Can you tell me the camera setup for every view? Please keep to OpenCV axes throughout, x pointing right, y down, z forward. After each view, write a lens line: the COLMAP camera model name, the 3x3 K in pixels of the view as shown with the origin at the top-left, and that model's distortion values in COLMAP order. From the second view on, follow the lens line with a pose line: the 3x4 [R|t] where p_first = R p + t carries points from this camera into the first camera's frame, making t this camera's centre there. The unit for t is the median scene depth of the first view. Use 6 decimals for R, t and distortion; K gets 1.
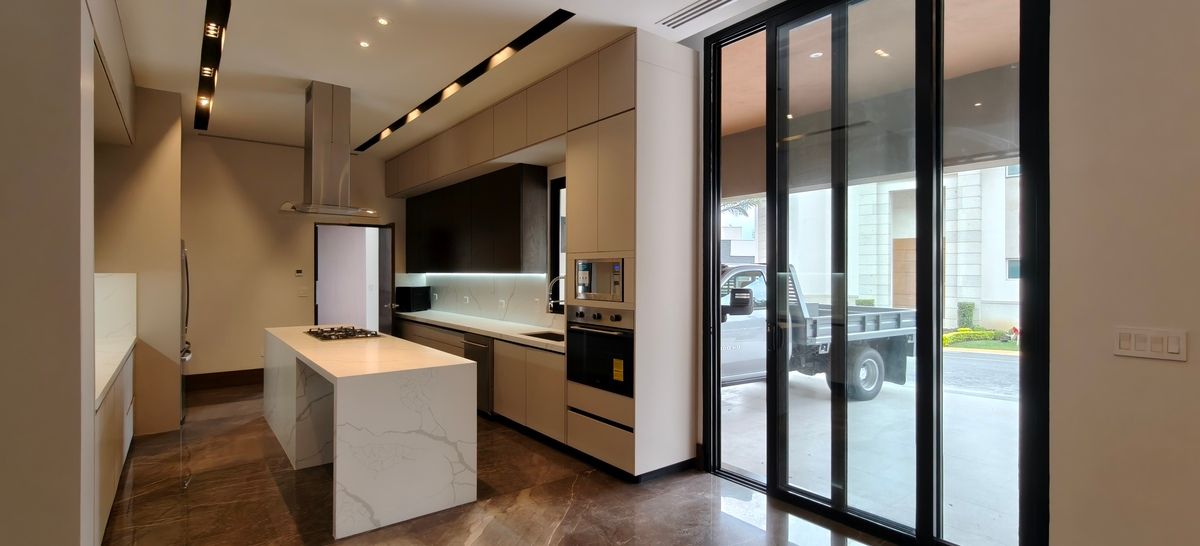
lens RADIAL K [[540.9, 0, 603.7], [0, 540.9, 273.3], [0, 0, 1]] dist [-0.000549, 0.000468]
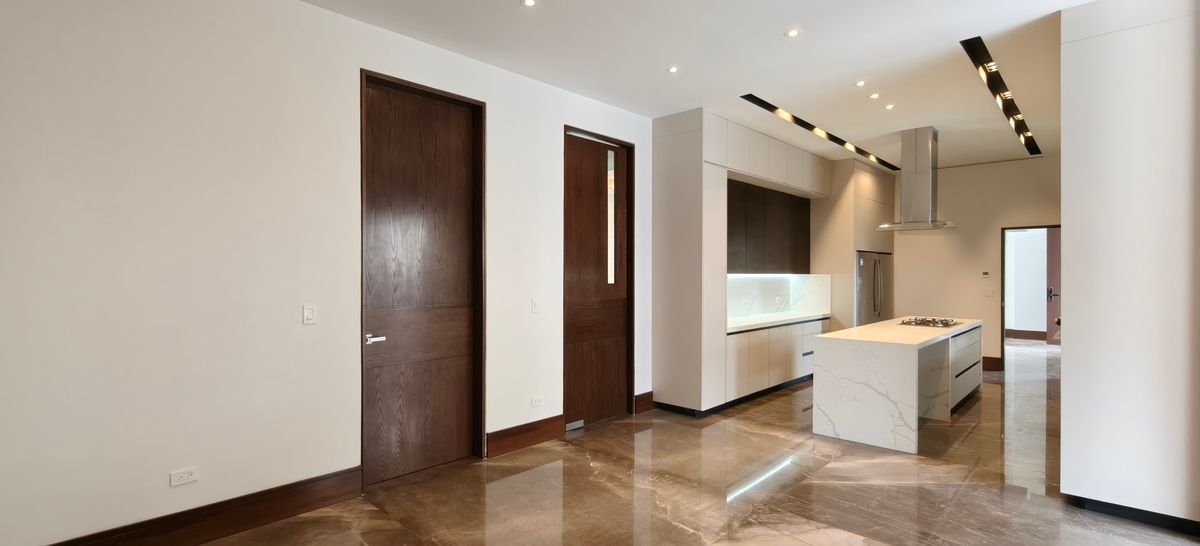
lens RADIAL K [[540.9, 0, 603.7], [0, 540.9, 273.3], [0, 0, 1]] dist [-0.000549, 0.000468]
pose [[0.163815, 0.001525, -0.986490, 0.922118], [-0.004129, 0.999991, 0.000860, 0.000212], [0.986482, 0.003932, 0.163820, 0.076469]]
